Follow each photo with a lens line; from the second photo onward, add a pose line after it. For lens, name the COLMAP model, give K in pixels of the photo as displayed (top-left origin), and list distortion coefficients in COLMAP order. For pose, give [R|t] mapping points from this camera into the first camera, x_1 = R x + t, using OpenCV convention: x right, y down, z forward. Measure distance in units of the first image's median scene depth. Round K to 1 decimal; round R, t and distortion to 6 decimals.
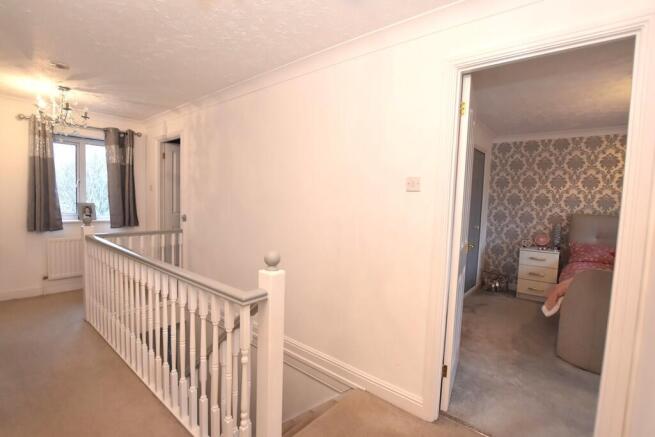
lens RADIAL K [[299.1, 0, 327.5], [0, 299.1, 218.5], [0, 0, 1]] dist [-0.026661, -0.000232]
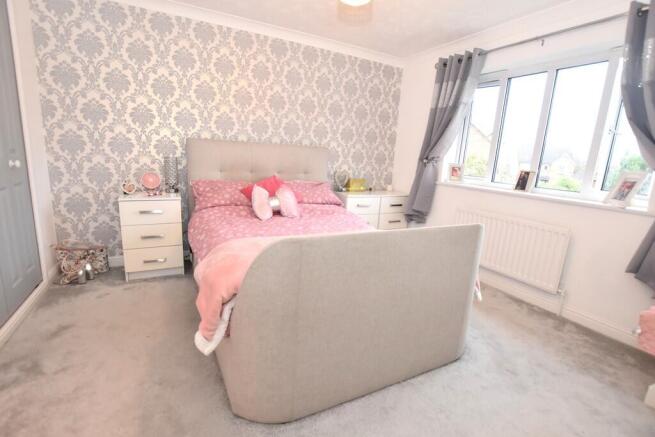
lens RADIAL K [[299.1, 0, 327.5], [0, 299.1, 218.5], [0, 0, 1]] dist [-0.026661, -0.000232]
pose [[0.362754, -0.208567, 0.908245, 0.267422], [0.008919, 0.975365, 0.220417, 0.016532], [-0.931842, -0.071856, 0.355678, 0.411493]]
